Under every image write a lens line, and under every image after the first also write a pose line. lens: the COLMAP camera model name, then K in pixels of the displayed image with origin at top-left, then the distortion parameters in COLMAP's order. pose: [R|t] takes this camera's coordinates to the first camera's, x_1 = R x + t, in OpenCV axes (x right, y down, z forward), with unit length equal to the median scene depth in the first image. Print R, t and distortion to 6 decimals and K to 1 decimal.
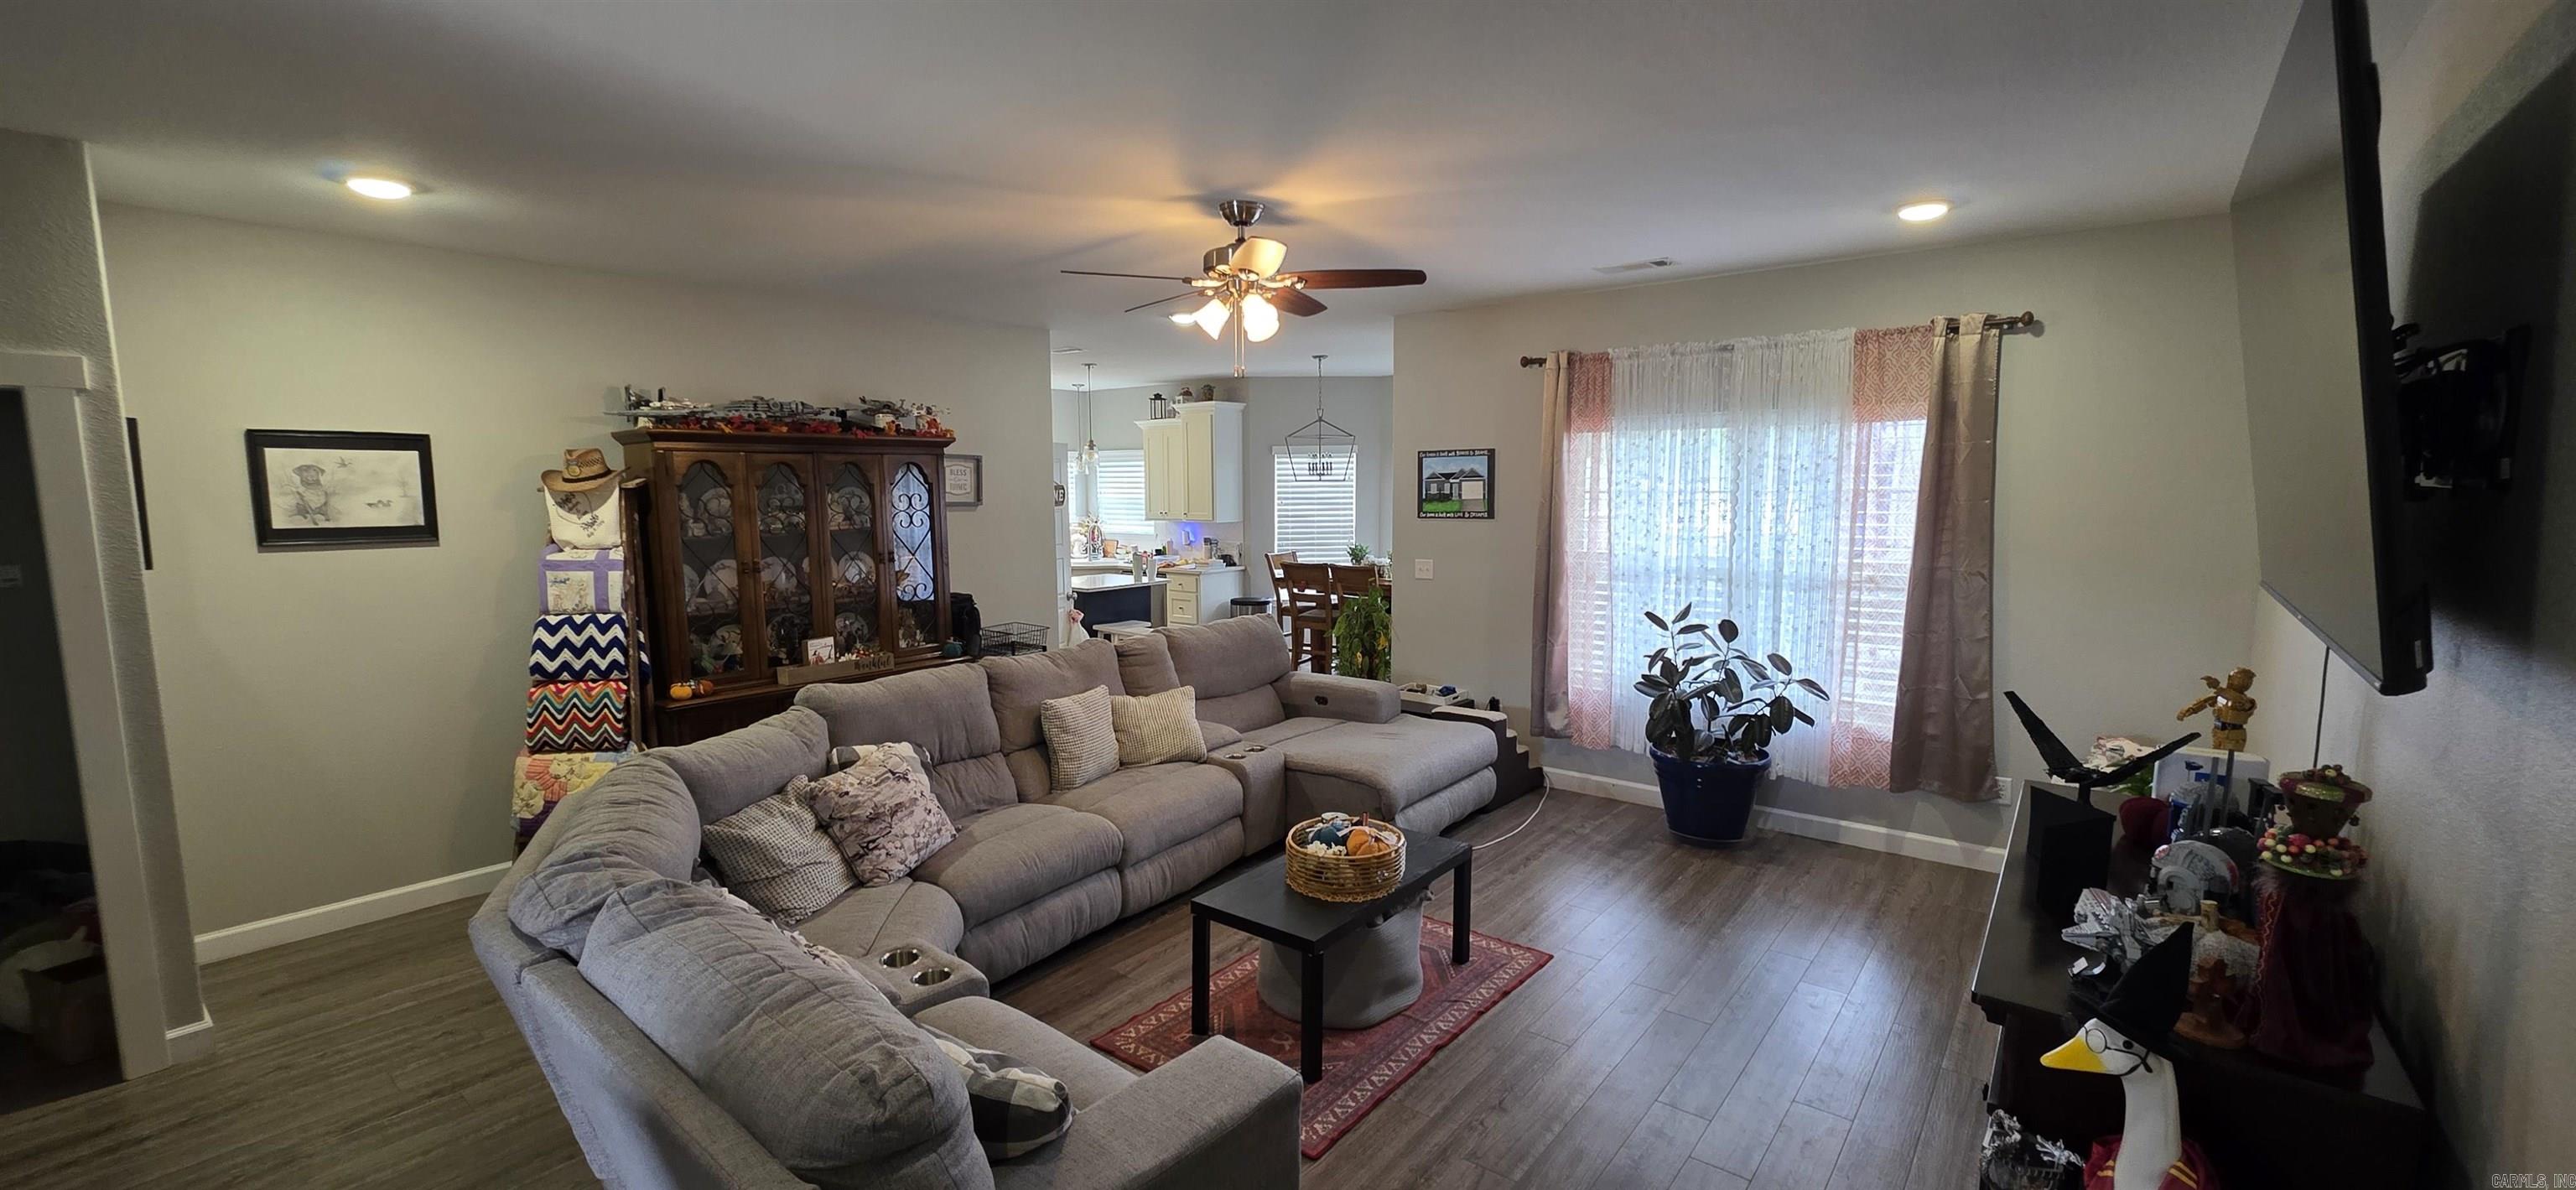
lens RADIAL K [[1033.6, 0, 1264.0], [0, 1033.6, 604.4], [0, 0, 1]] dist [-0.002246, 0.001203]
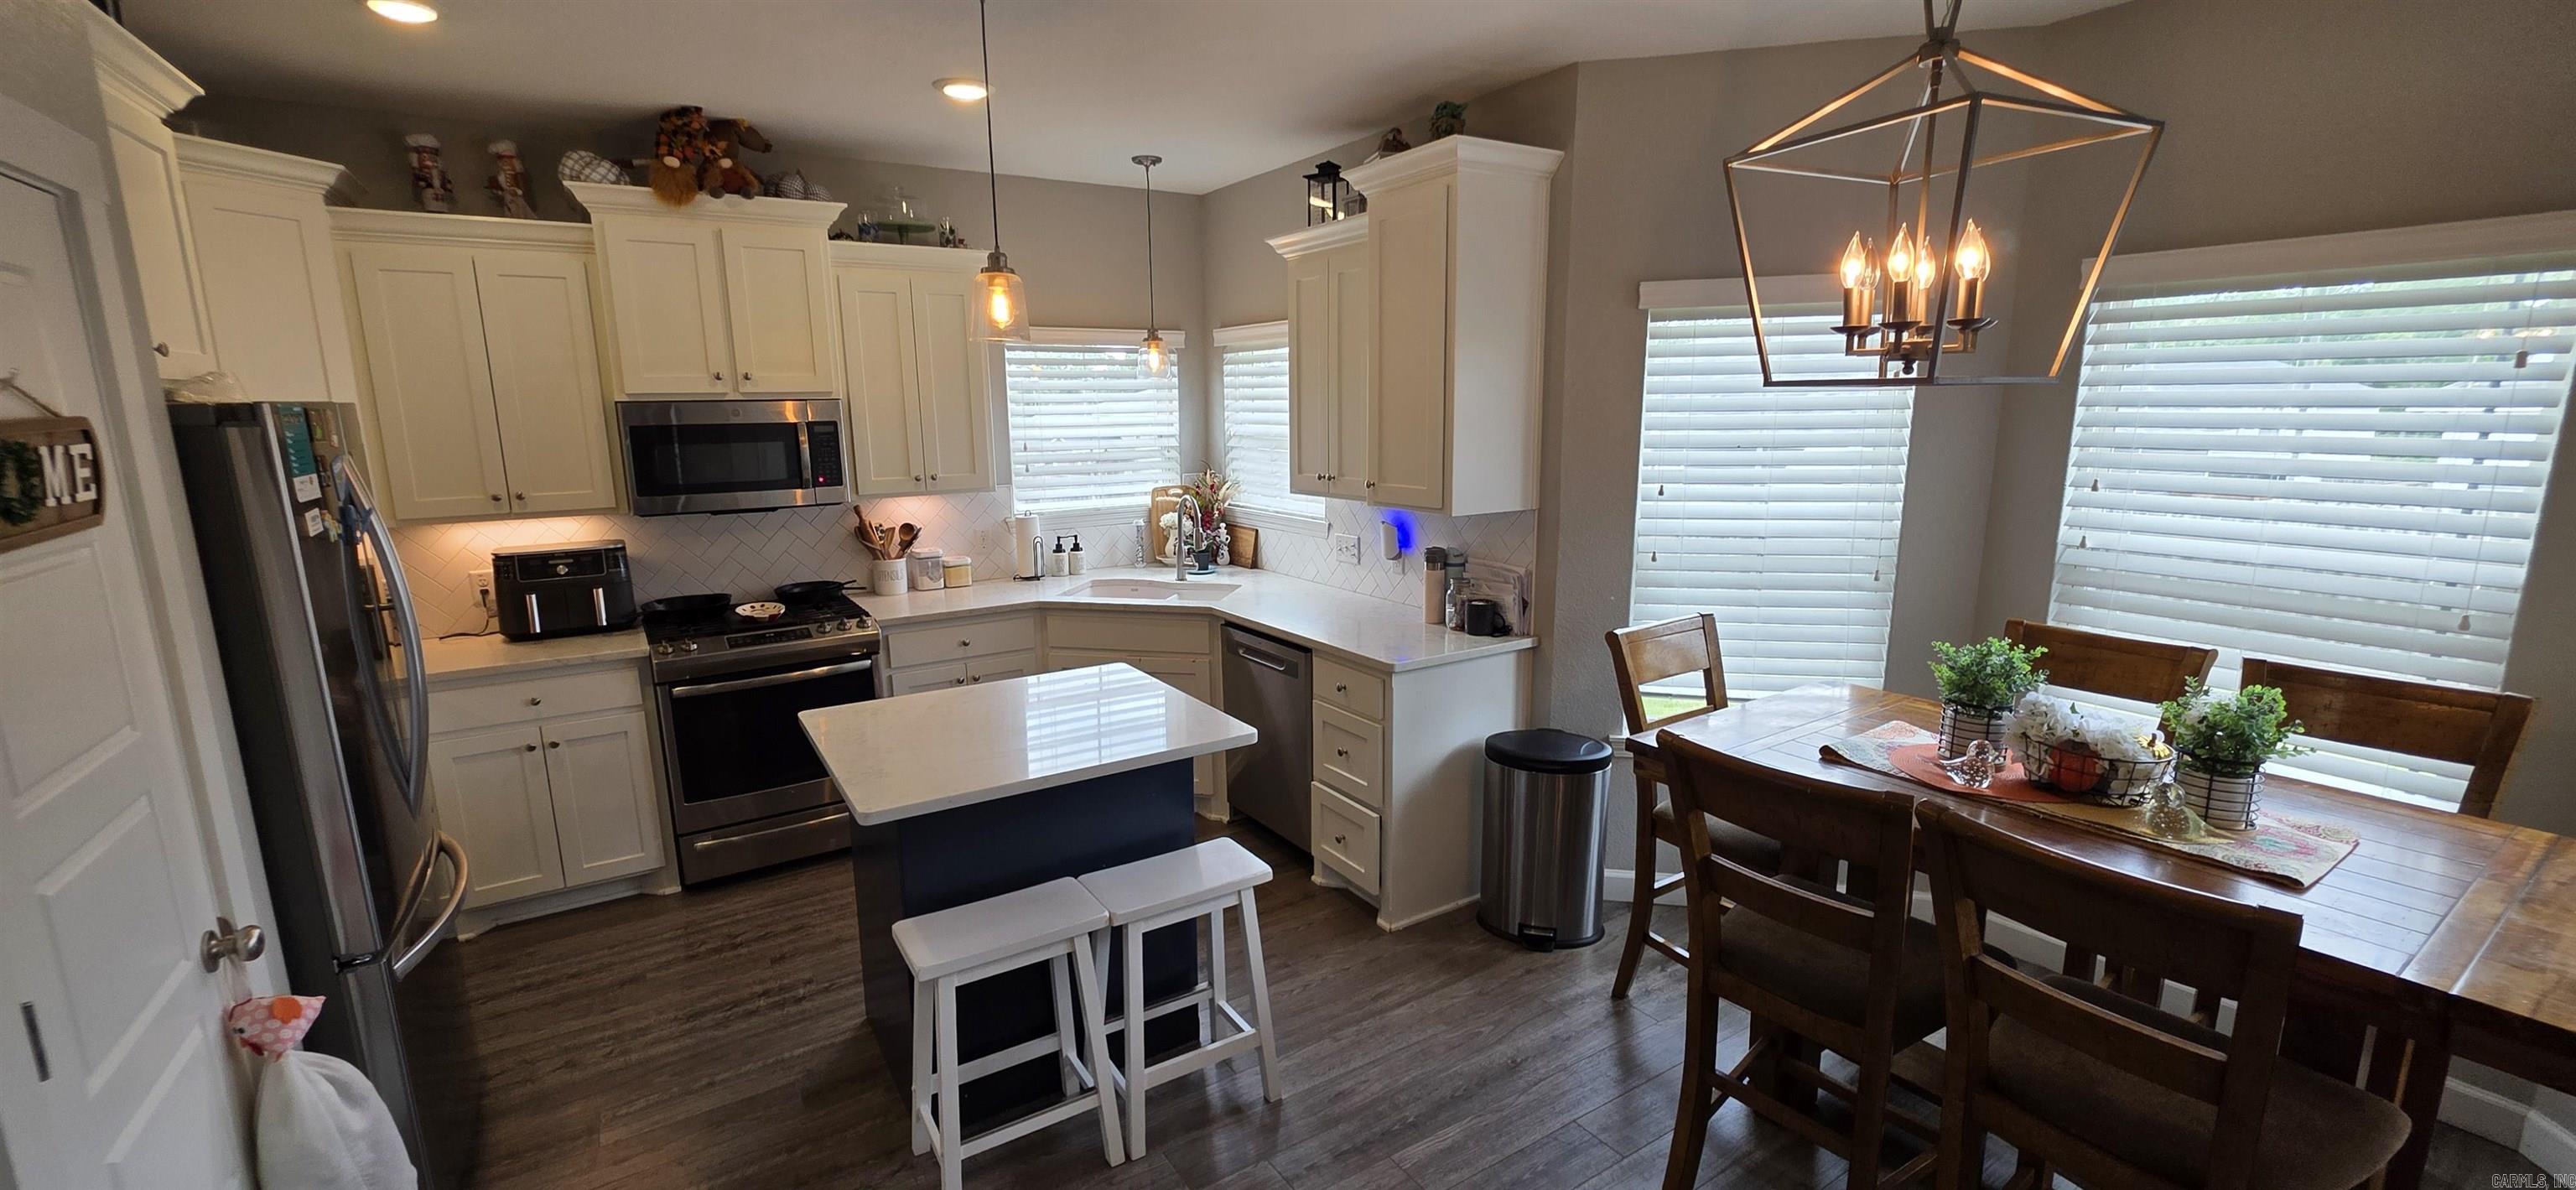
lens RADIAL K [[1033.6, 0, 1277.3], [0, 1033.6, 601.5], [0, 0, 1]] dist [-0.002246, 0.001203]
pose [[0.951516, 0.045487, -0.304218, 0.009690], [-0.021825, 0.996497, 0.080733, -0.162312], [0.306825, -0.070179, 0.949175, 1.359983]]
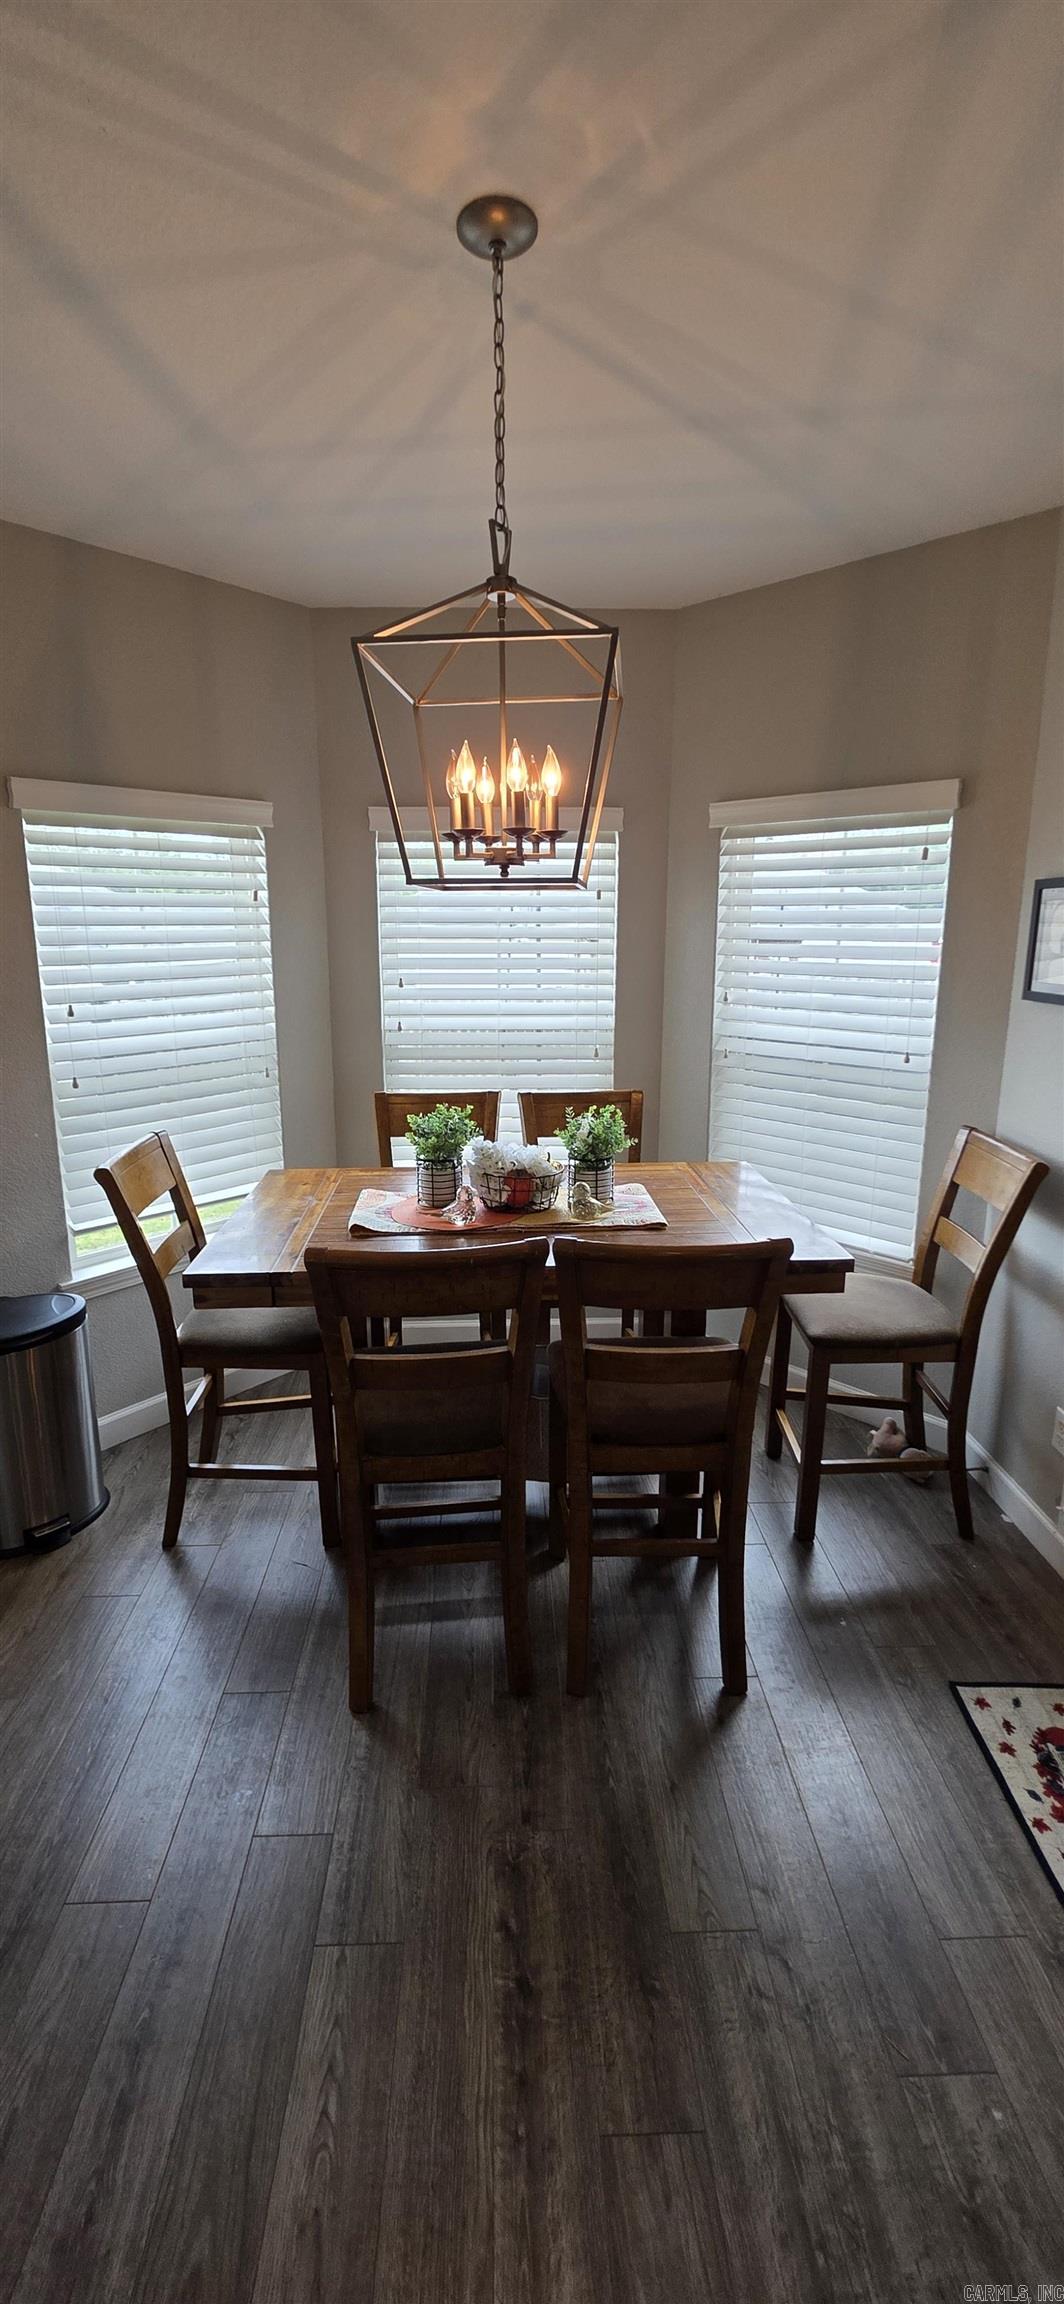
lens RADIAL K [[924.4, 0, 531.4], [0, 924.4, 1140.0], [0, 0, 1]] dist [-0.002246, 0.001203]
pose [[0.744667, -0.157628, 0.648556, -0.125780], [0.082418, 0.985992, 0.145009, -0.167274], [-0.662328, -0.054531, 0.747227, 1.479970]]
